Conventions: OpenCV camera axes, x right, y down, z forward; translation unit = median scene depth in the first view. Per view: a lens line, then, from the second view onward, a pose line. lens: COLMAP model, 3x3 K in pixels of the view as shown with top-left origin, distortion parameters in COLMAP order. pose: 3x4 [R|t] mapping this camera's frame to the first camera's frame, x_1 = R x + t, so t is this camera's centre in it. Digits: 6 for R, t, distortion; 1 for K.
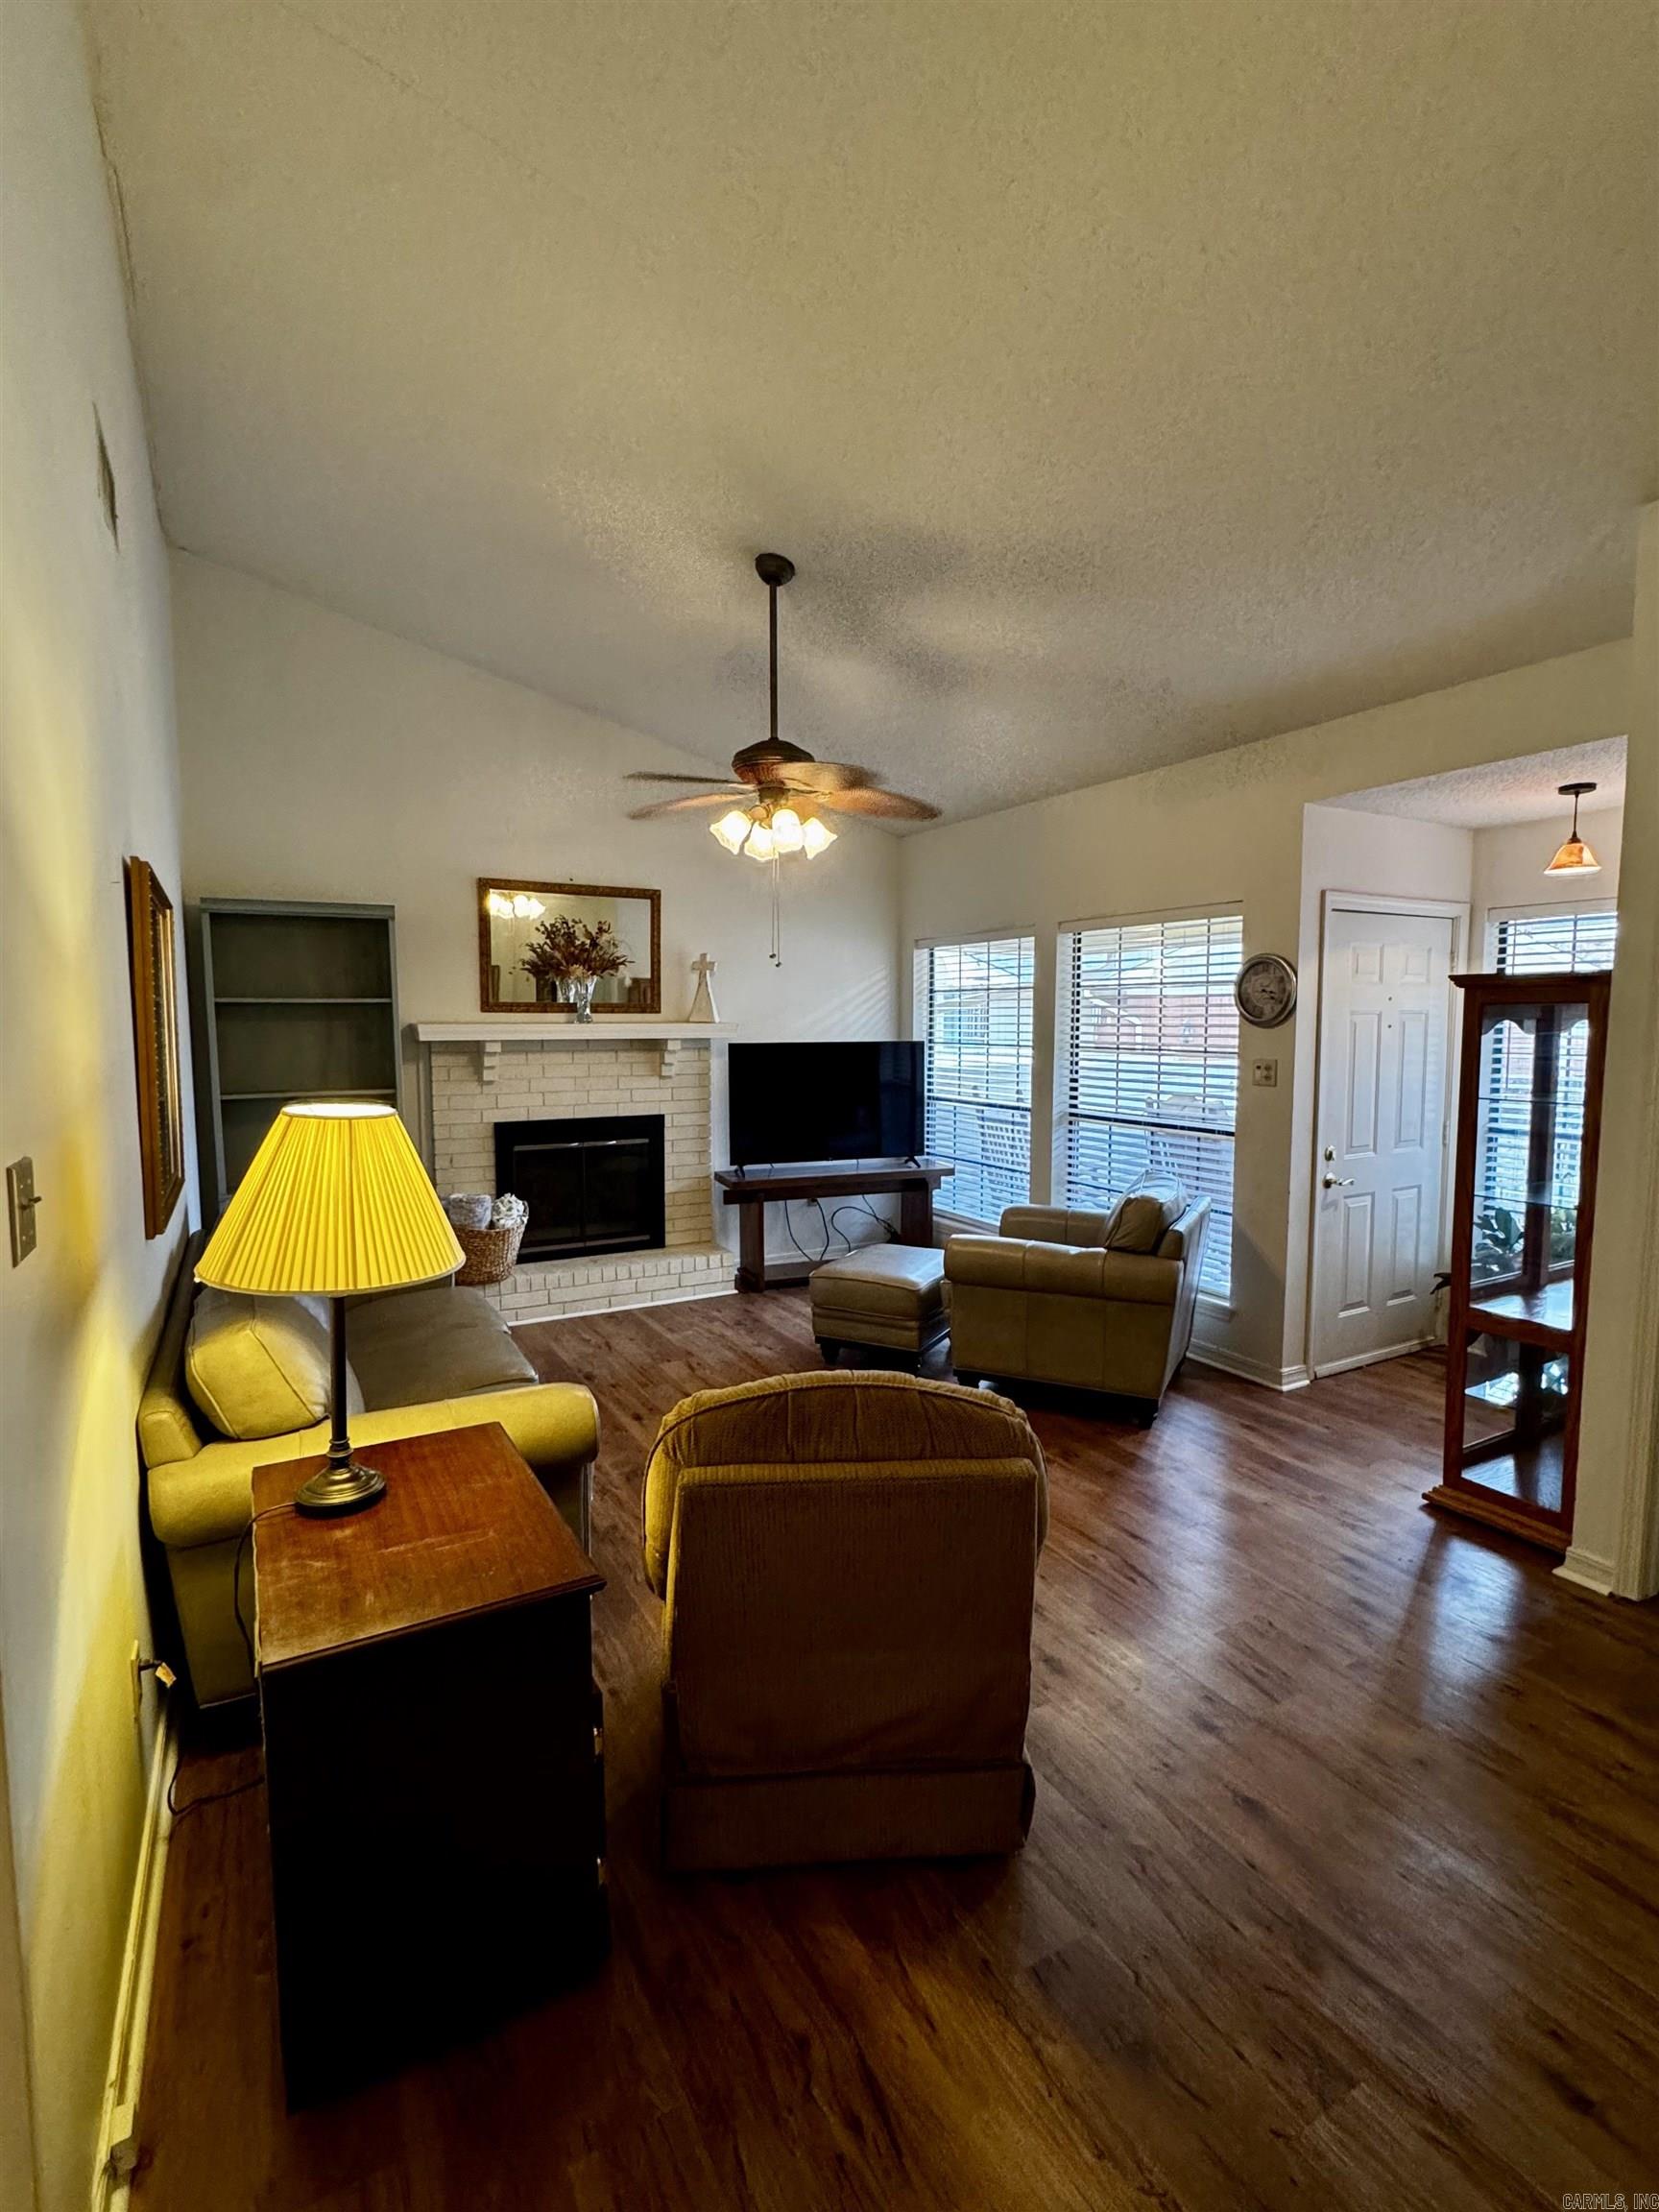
lens RADIAL K [[1040.4, 0, 835.1], [0, 1040.4, 1103.1], [0, 0, 1]] dist [-0.004316, 0.001572]
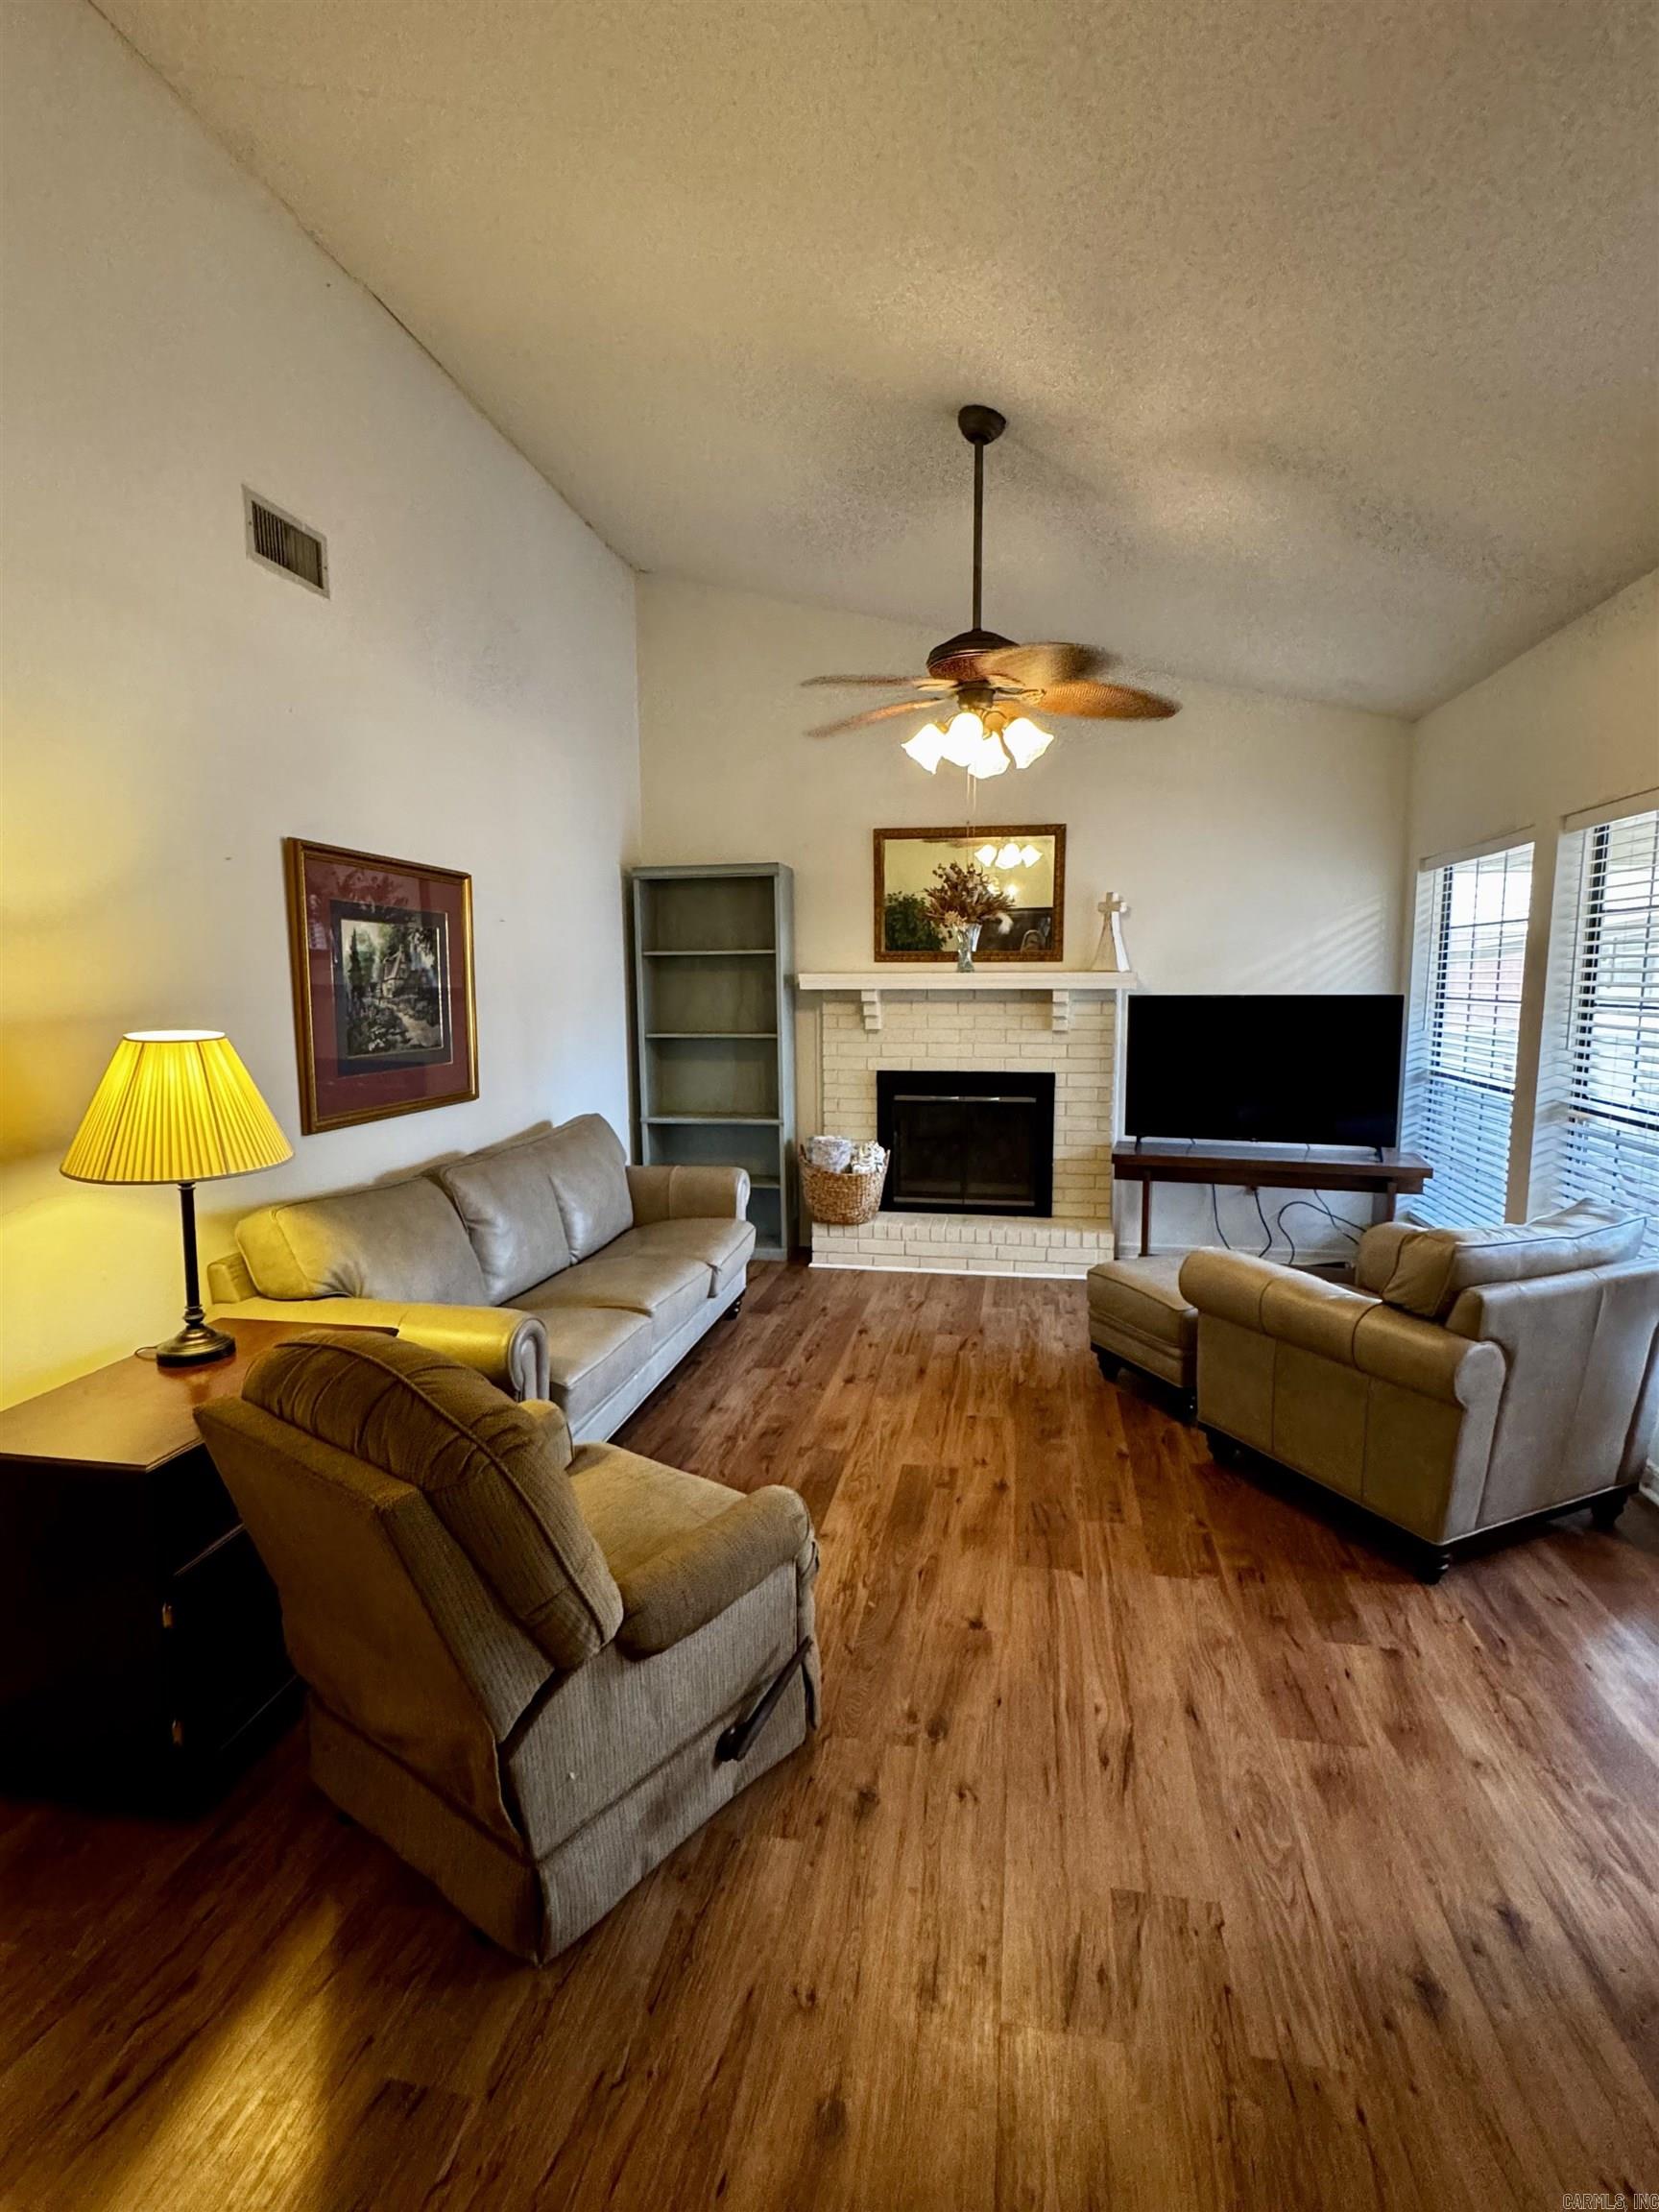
lens RADIAL K [[1044.6, 0, 821.0], [0, 1044.6, 1100.0], [0, 0, 1]] dist [0.001136, 0.000795]
pose [[0.765326, 0.072458, -0.639552, 0.283154], [-0.048511, 0.997311, 0.054940, -0.005883], [0.641813, -0.011022, 0.766782, 0.176644]]
